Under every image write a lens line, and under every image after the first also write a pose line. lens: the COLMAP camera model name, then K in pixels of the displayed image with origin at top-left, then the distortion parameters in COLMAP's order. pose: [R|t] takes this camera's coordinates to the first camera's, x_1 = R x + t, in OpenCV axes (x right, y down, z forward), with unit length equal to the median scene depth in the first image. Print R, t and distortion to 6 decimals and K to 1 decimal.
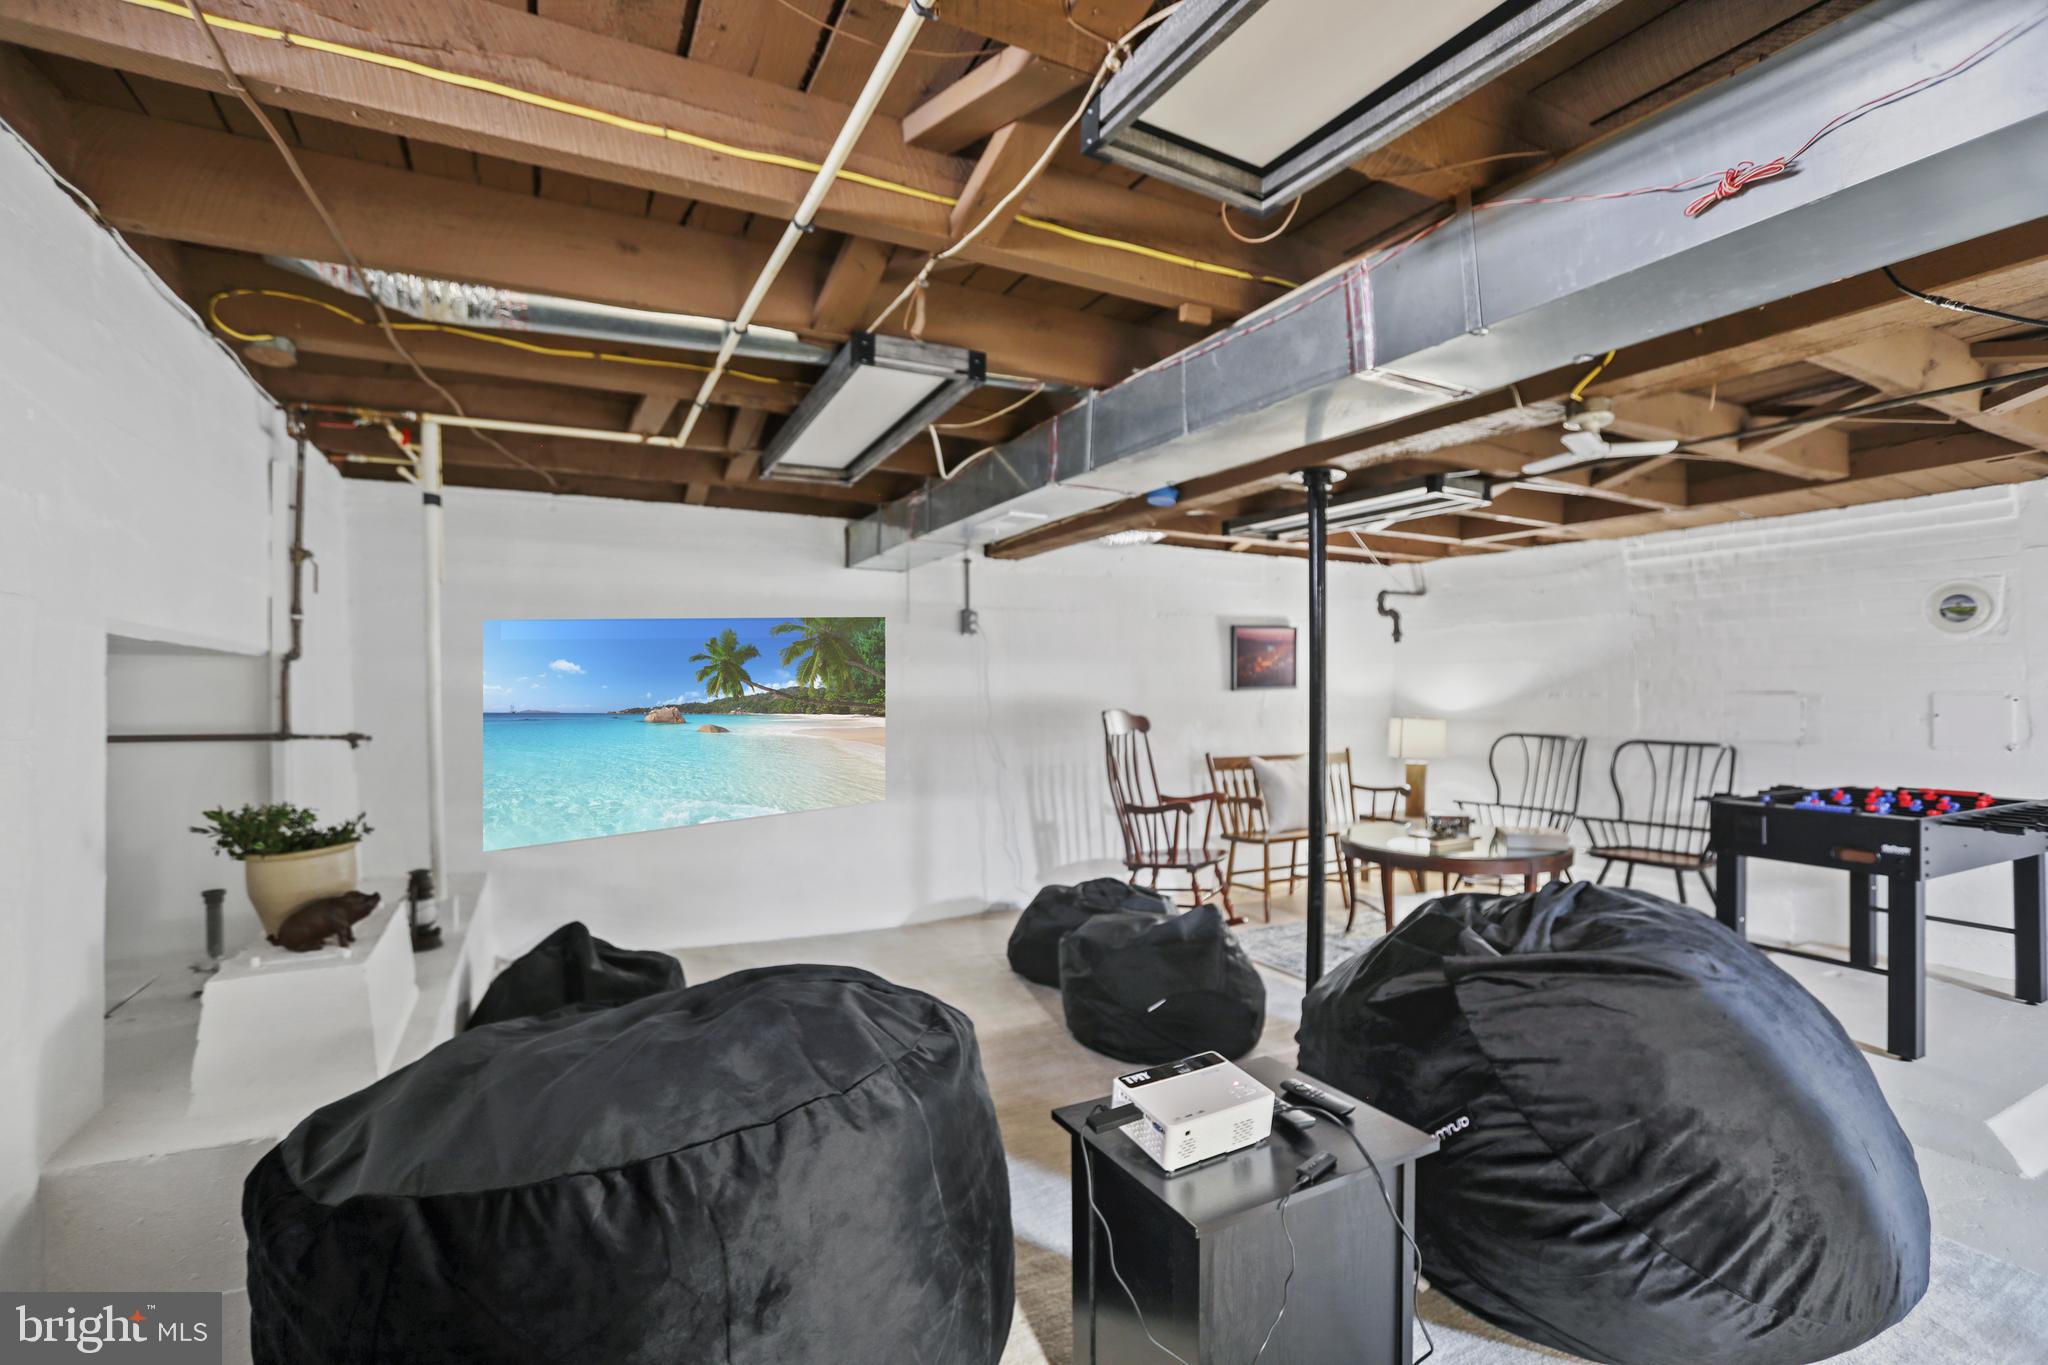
lens RADIAL K [[927.0, 0, 1017.9], [0, 927.0, 702.8], [0, 0, 1]] dist [-0.072781, 0.031860]
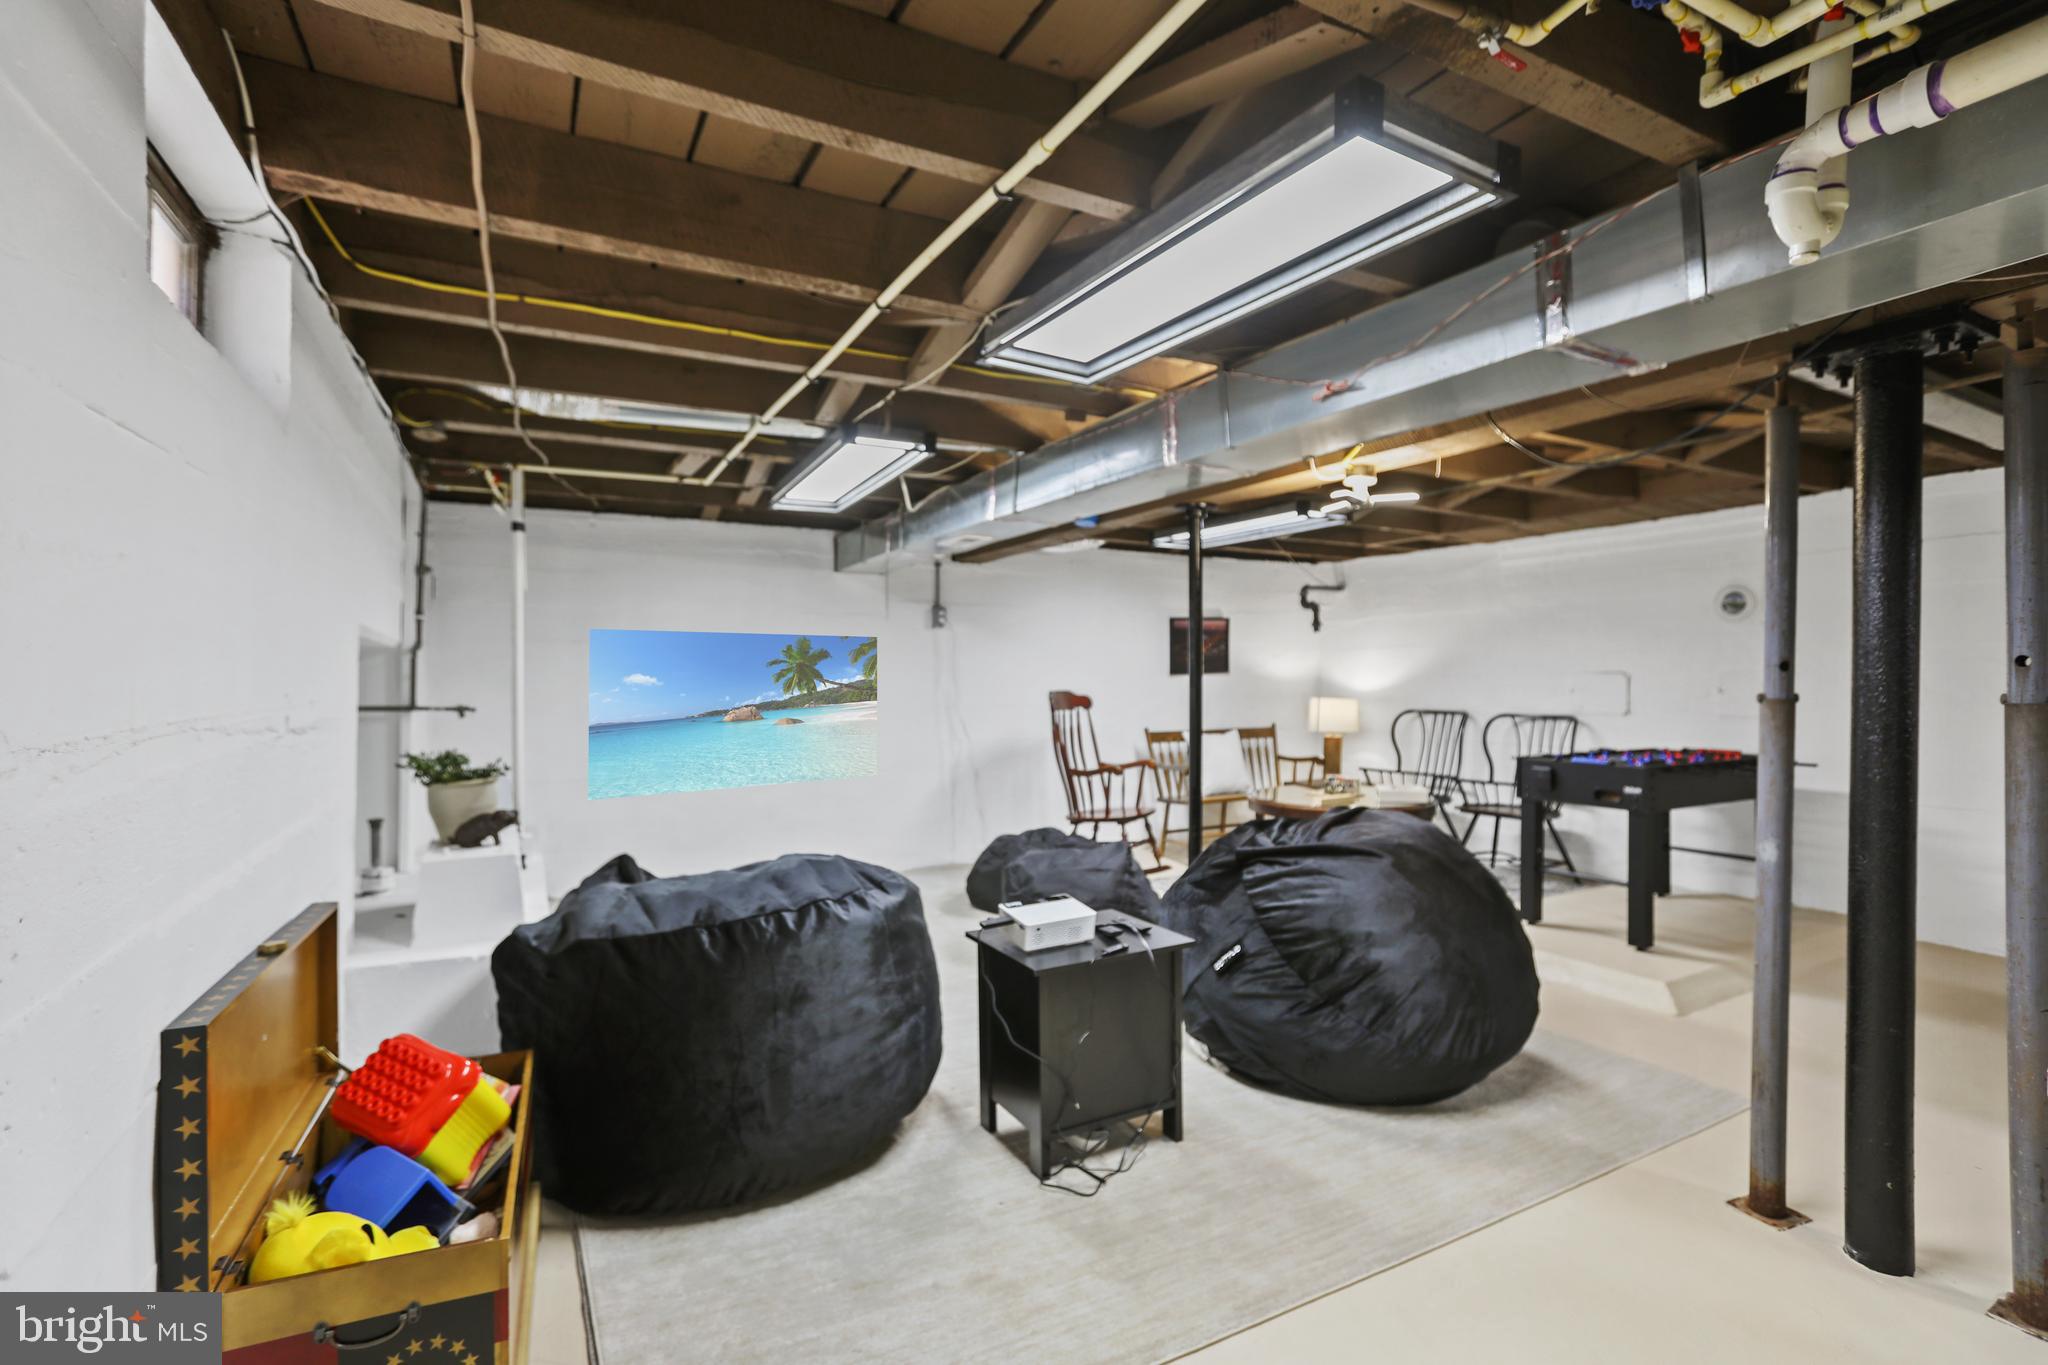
lens RADIAL K [[960.5, 0, 1022.1], [0, 960.5, 655.0], [0, 0, 1]] dist [-0.077315, 0.036318]
pose [[0.999913, -0.002689, 0.012946, 0.041980], [0.003157, 0.999337, -0.036267, 0.007625], [-0.012840, 0.036305, 0.999258, -0.251582]]
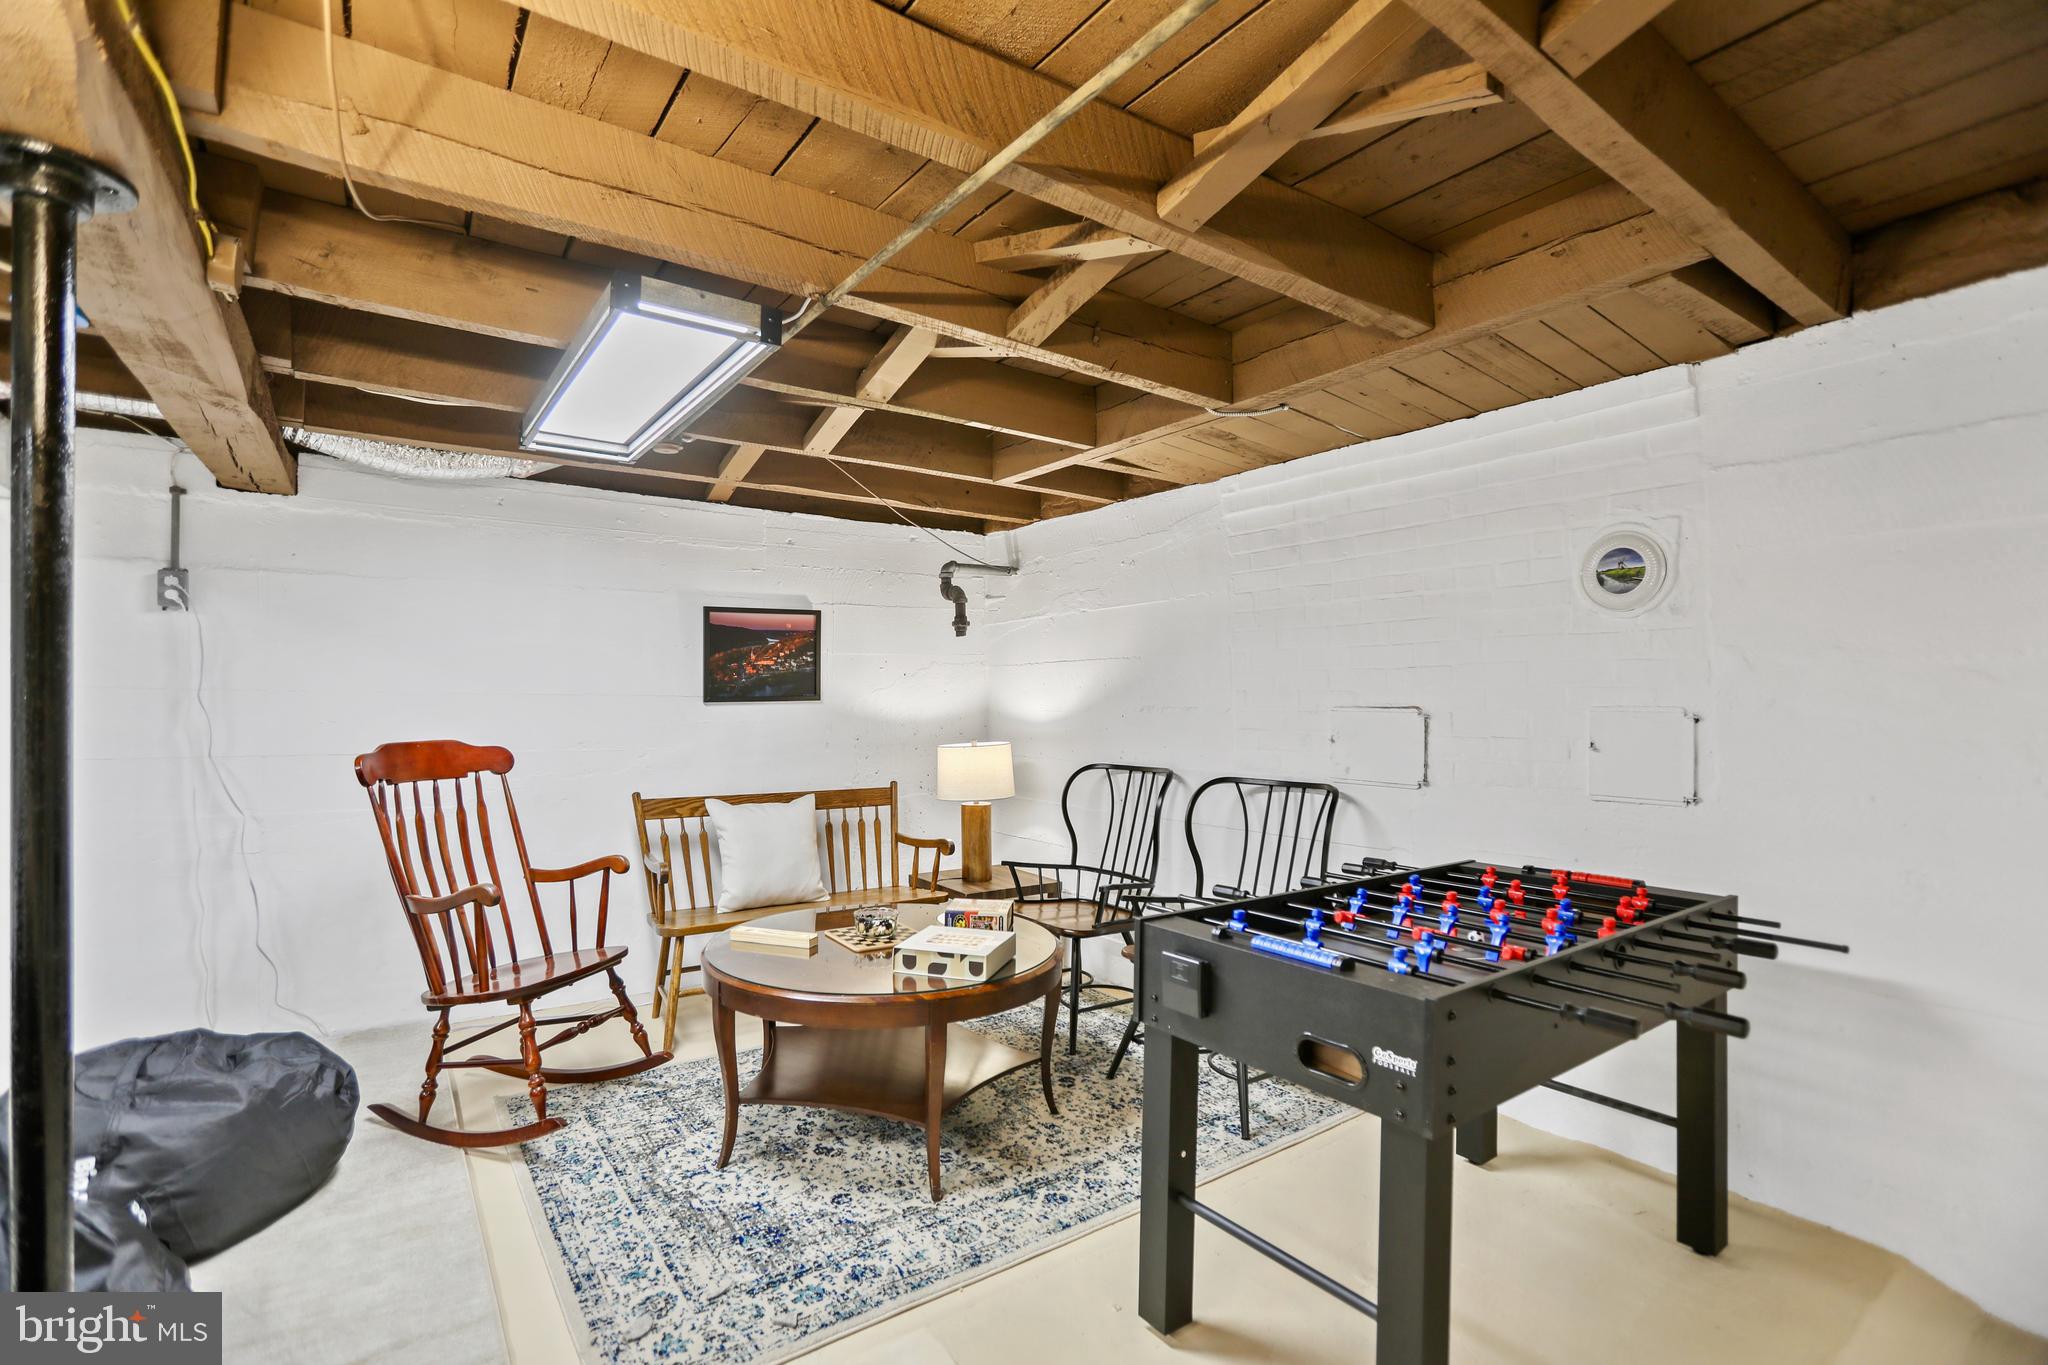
lens RADIAL K [[927.0, 0, 1017.9], [0, 927.0, 702.8], [0, 0, 1]] dist [-0.072781, 0.031860]
pose [[0.990503, 0.005421, 0.137387, 0.487769], [-0.003214, 0.999862, -0.016283, -0.002290], [-0.137456, 0.015686, 0.990384, 0.381078]]
